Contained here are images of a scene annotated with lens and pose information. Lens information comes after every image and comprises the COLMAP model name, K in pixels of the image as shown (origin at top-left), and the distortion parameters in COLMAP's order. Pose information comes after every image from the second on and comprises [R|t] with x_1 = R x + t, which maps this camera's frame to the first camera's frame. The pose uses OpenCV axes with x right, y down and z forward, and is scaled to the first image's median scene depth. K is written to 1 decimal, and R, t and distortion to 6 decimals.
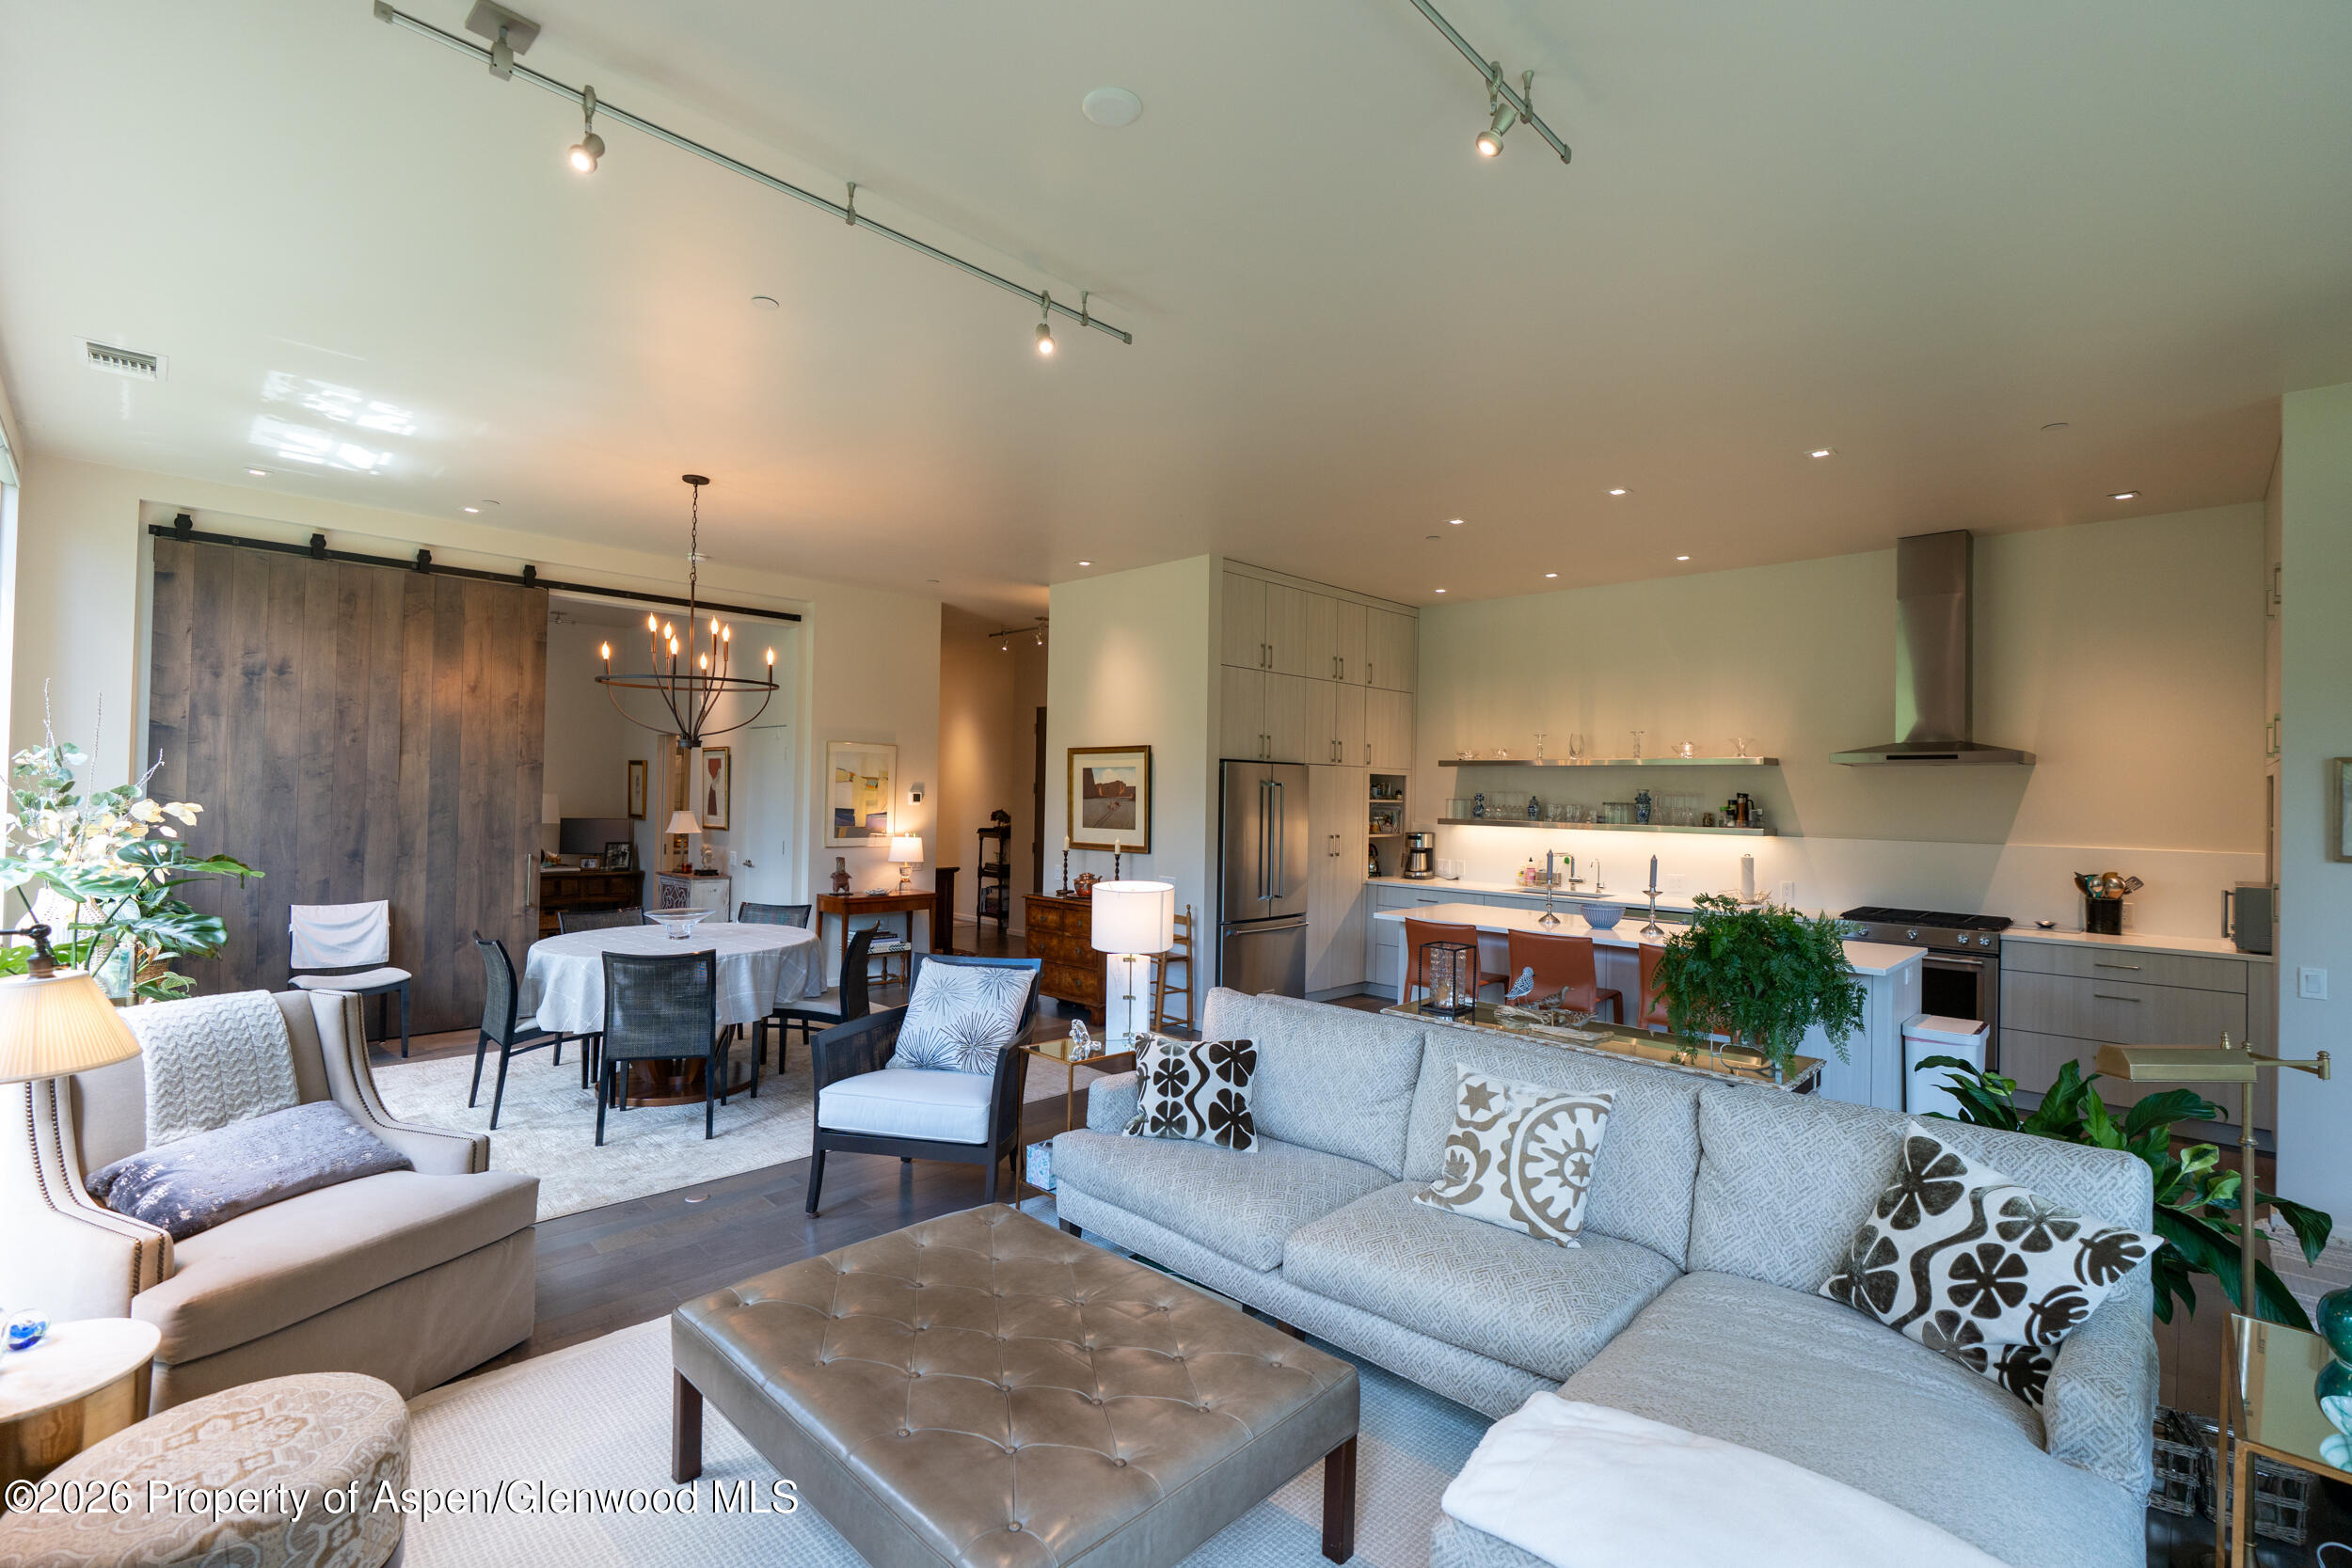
lens RADIAL K [[1064.3, 0, 1174.7], [0, 1064.3, 775.4], [0, 0, 1]] dist [-0.004685, 0.002762]
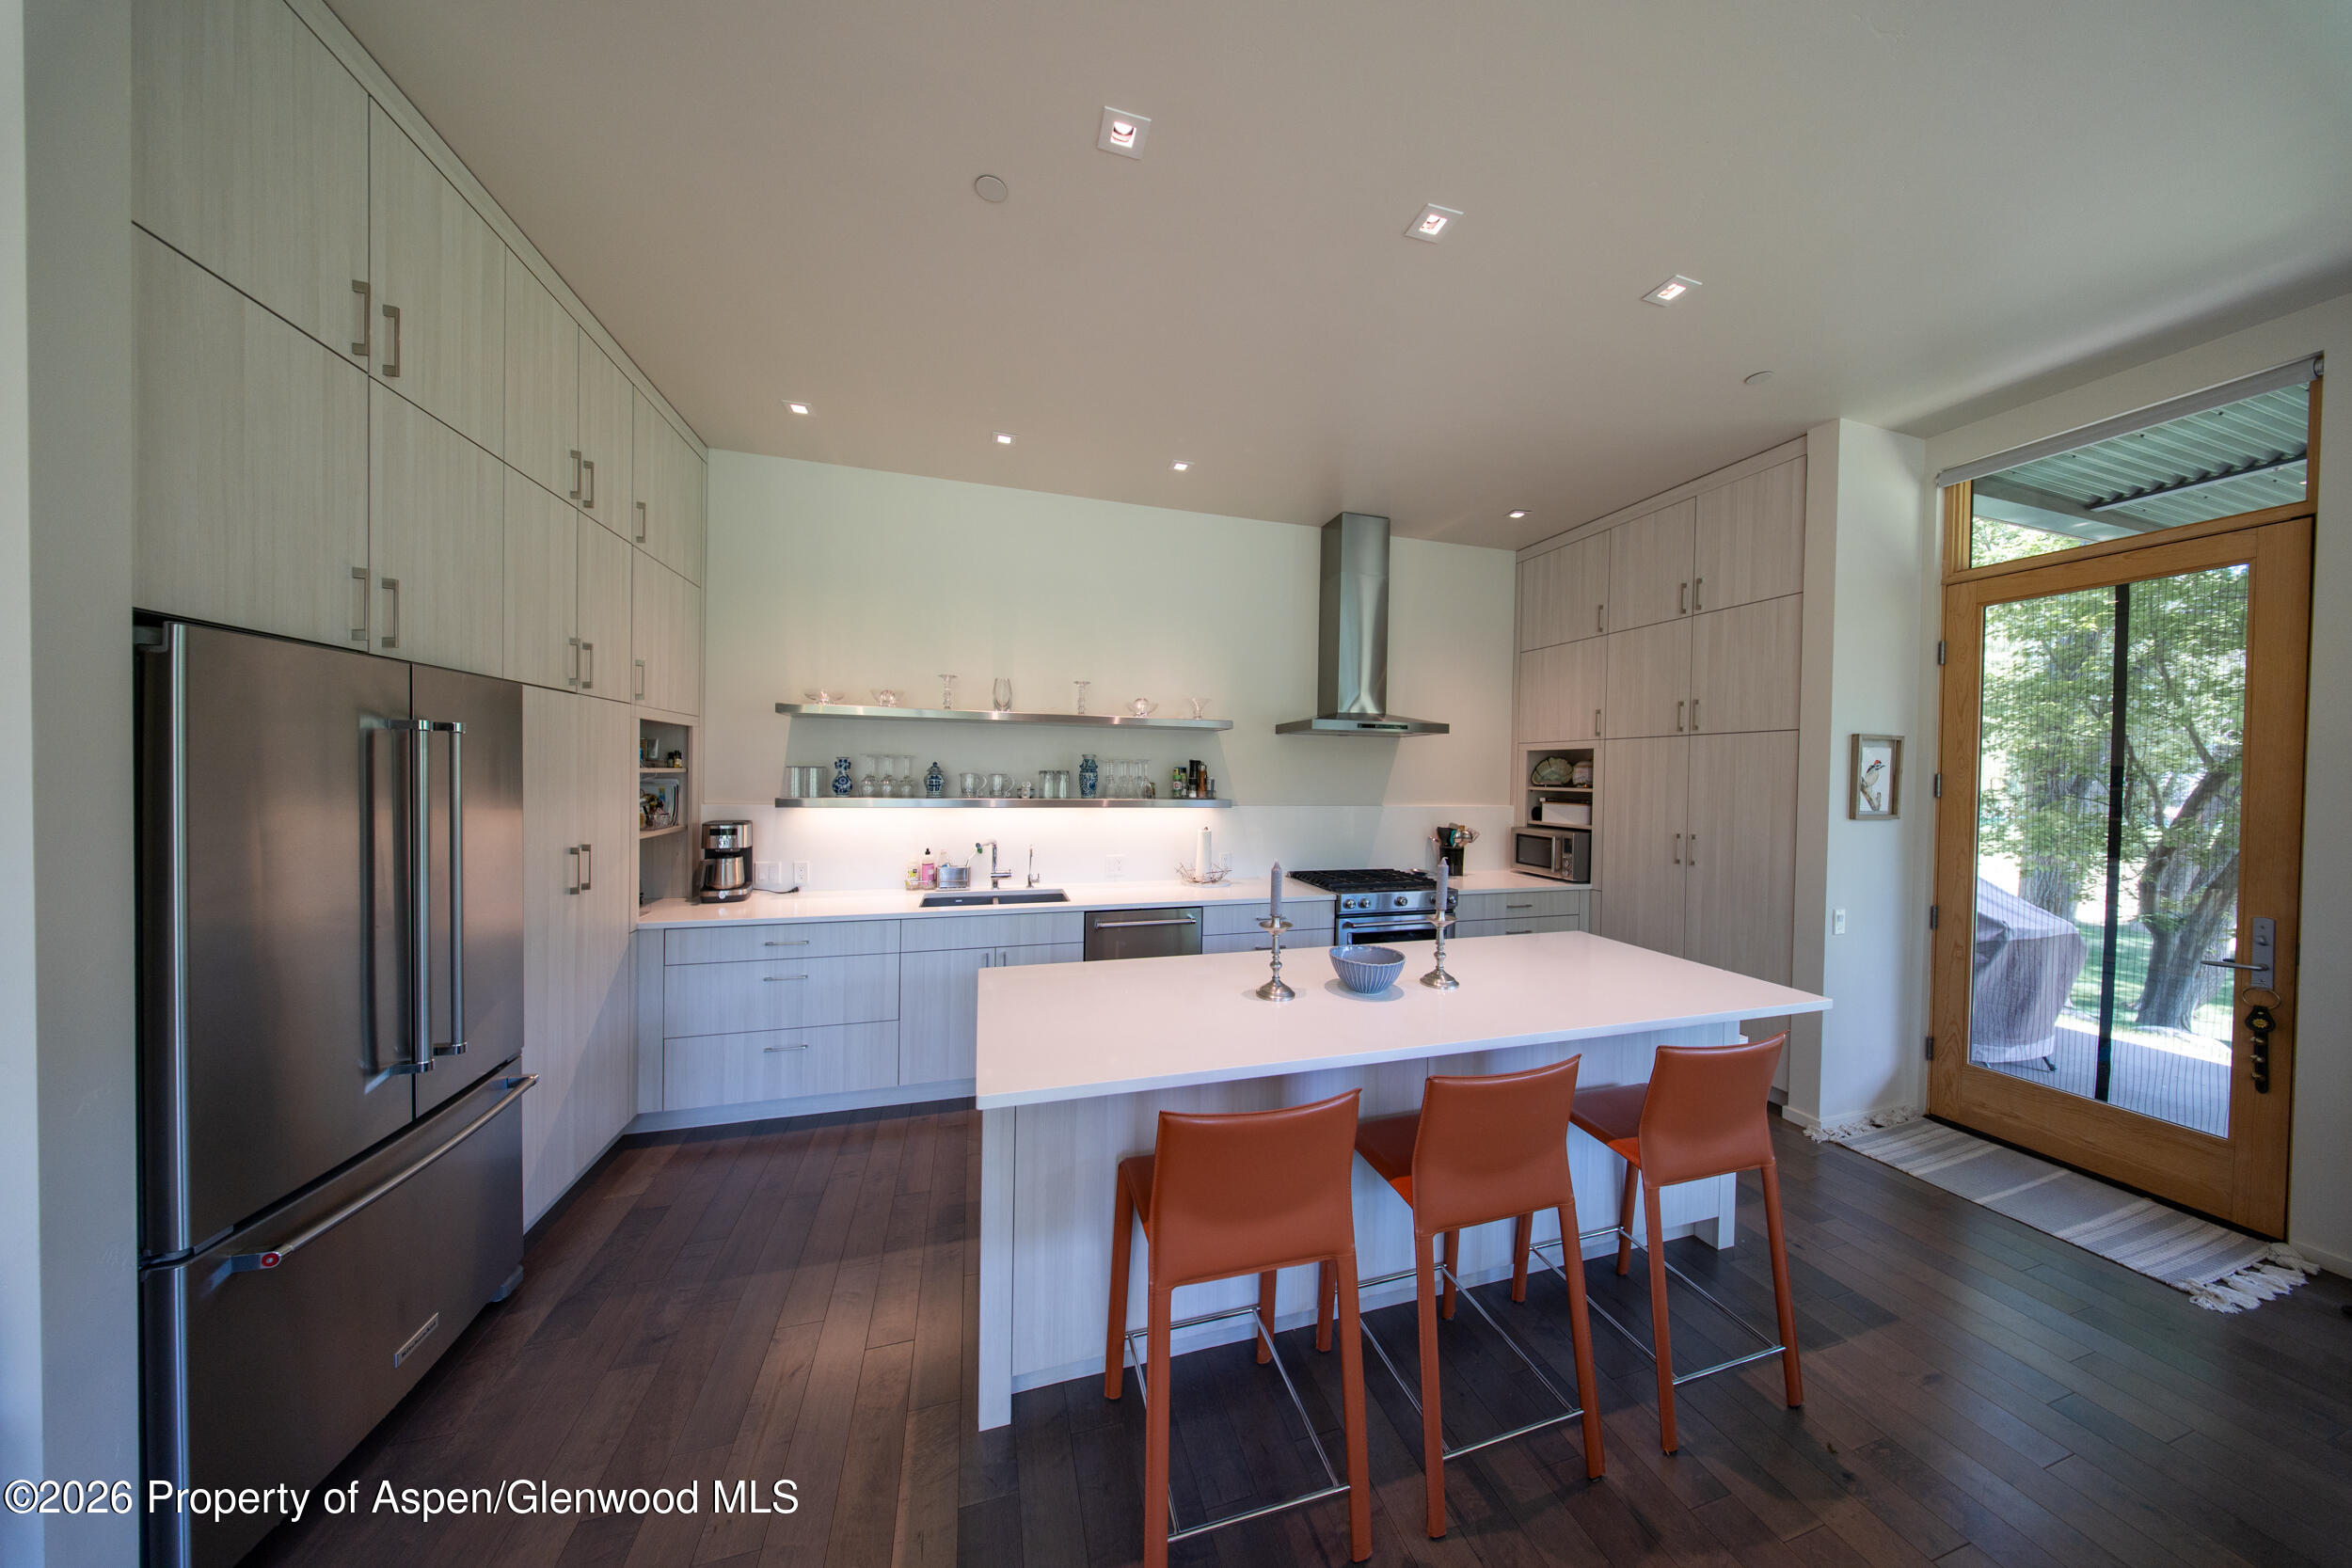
lens RADIAL K [[687.5, 0, 1185.9], [0, 687.5, 783.8], [0, 0, 1]] dist [0.000819, 0.000010]
pose [[0.475804, -0.027662, 0.879116, 0.016046], [-0.023152, 0.998765, 0.043958, 0.010706], [-0.879246, -0.041269, 0.474576, 0.691686]]
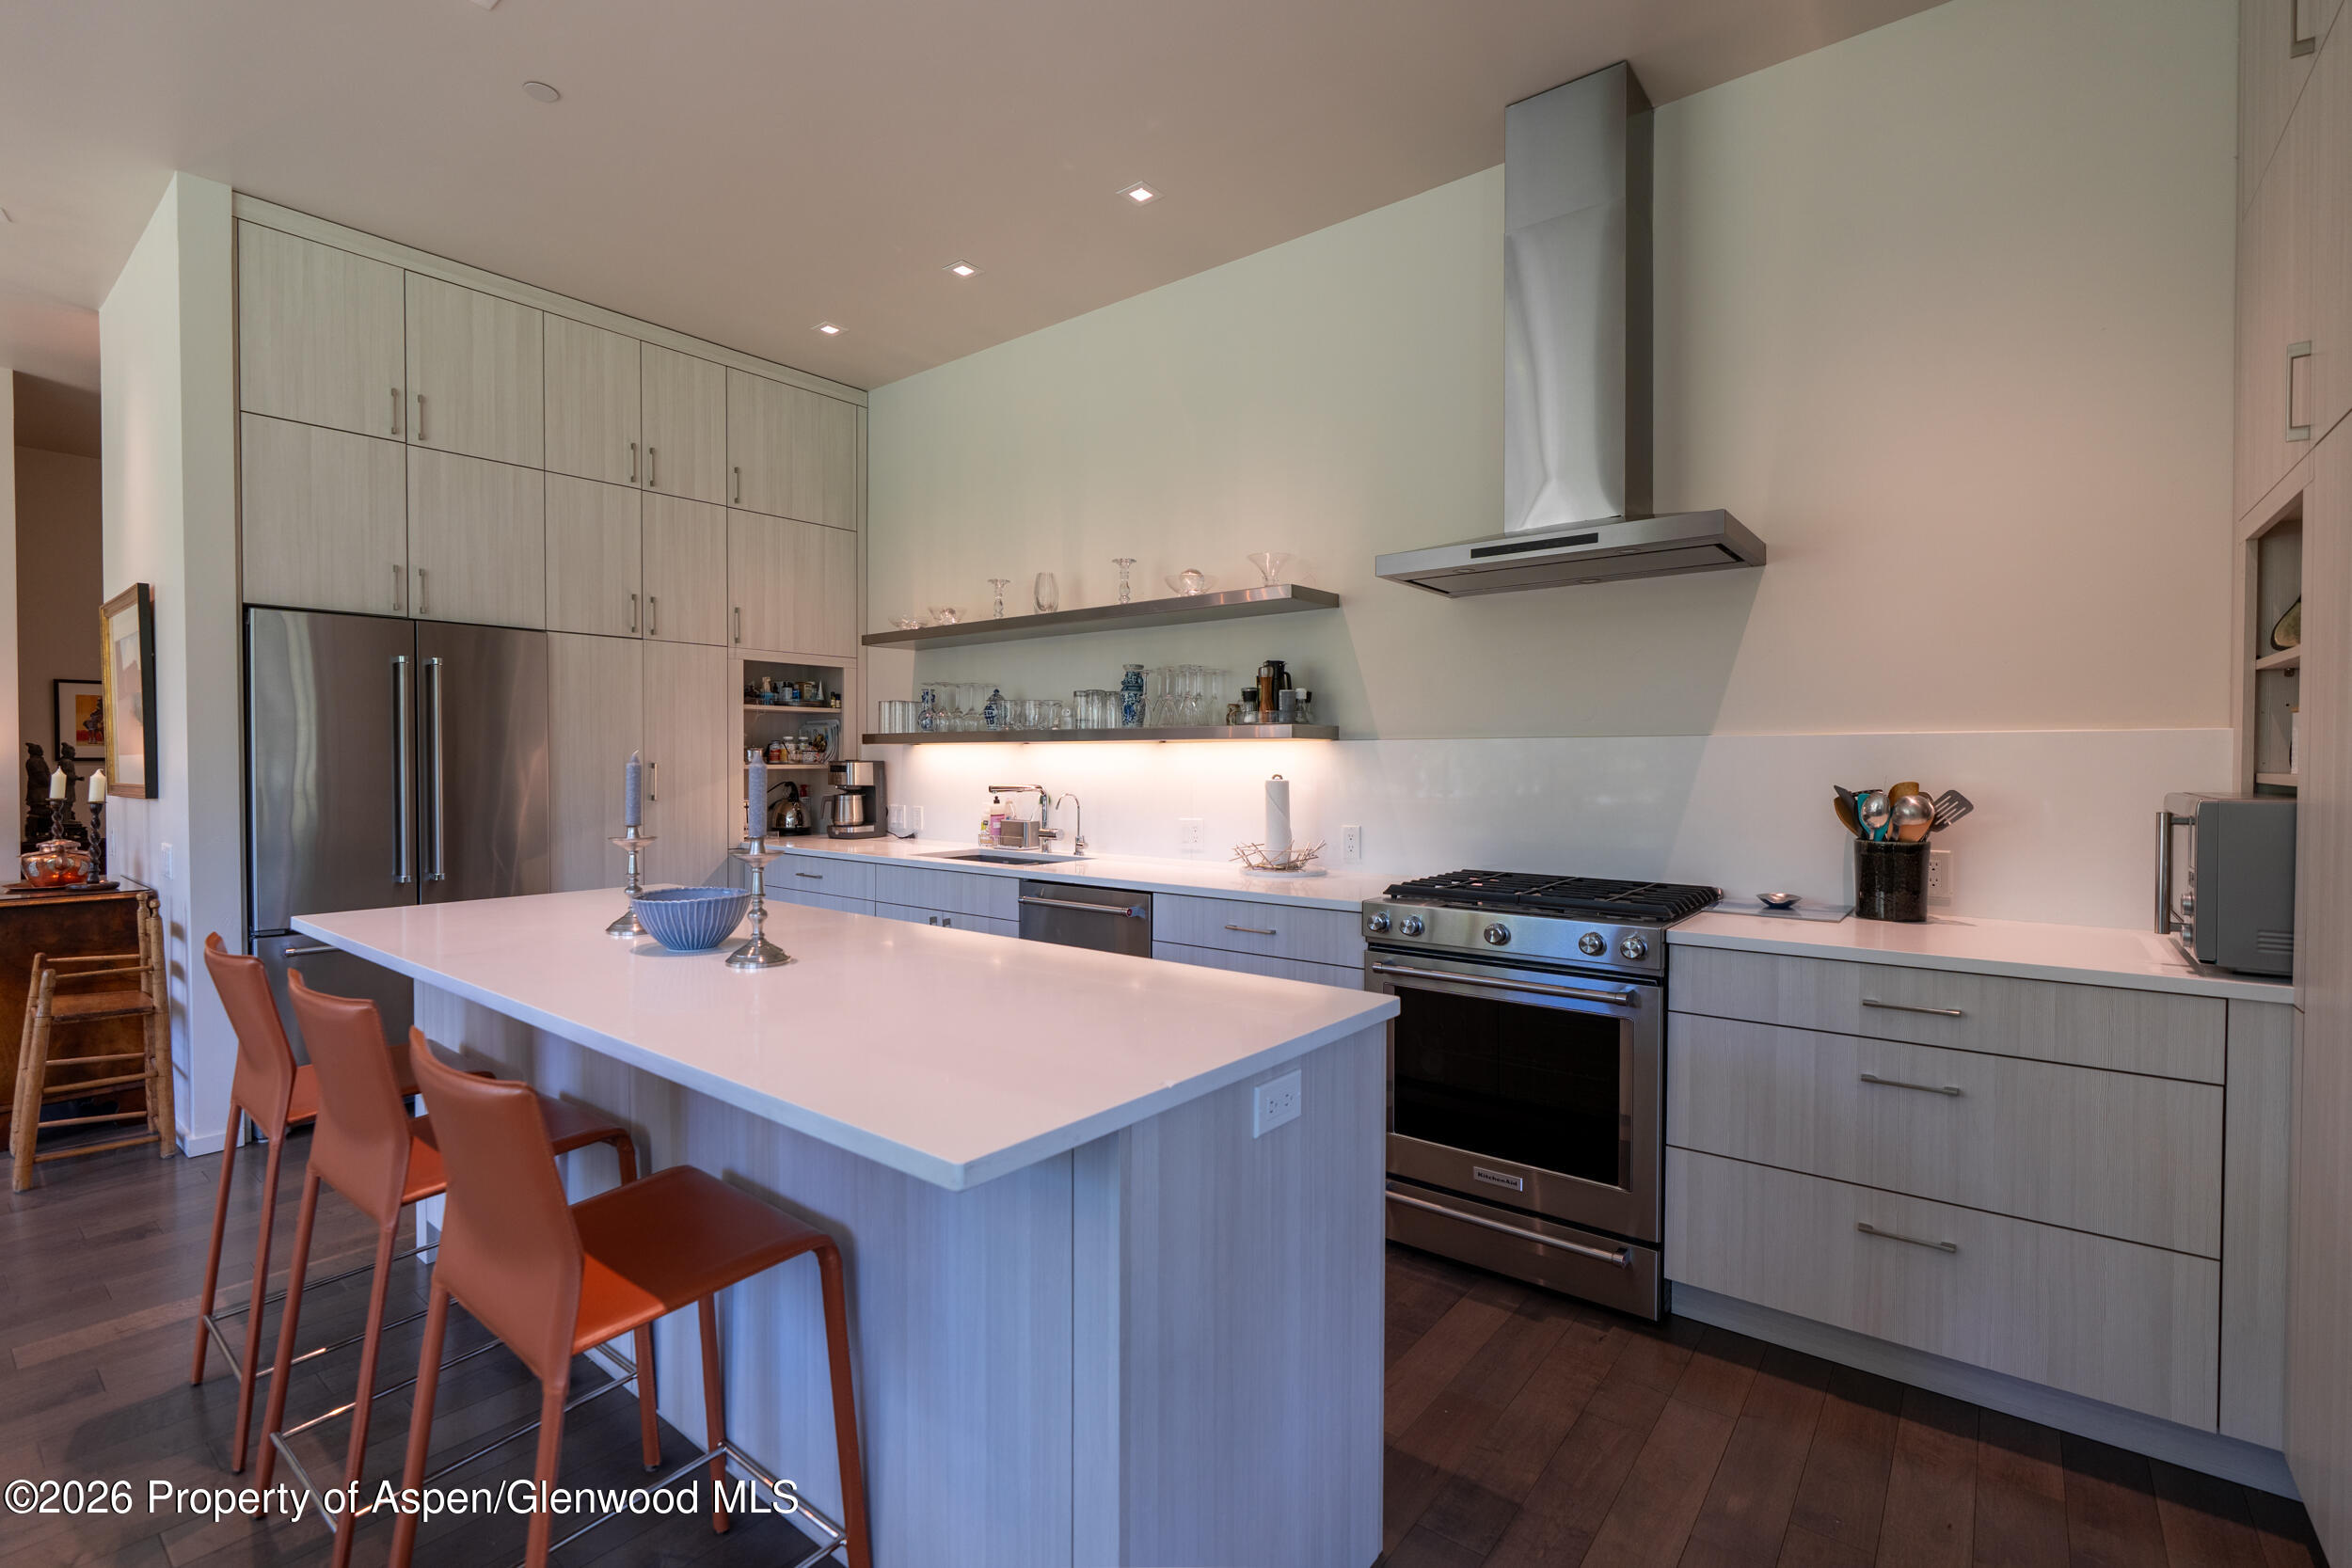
lens RADIAL K [[1064.3, 0, 1183.1], [0, 1064.3, 781.8], [0, 0, 1]] dist [-0.004685, 0.002762]
pose [[0.993972, -0.023188, 0.107155, 0.408266], [0.018645, 0.998892, 0.043208, 0.050662], [-0.108038, -0.040950, 0.993303, 0.452646]]
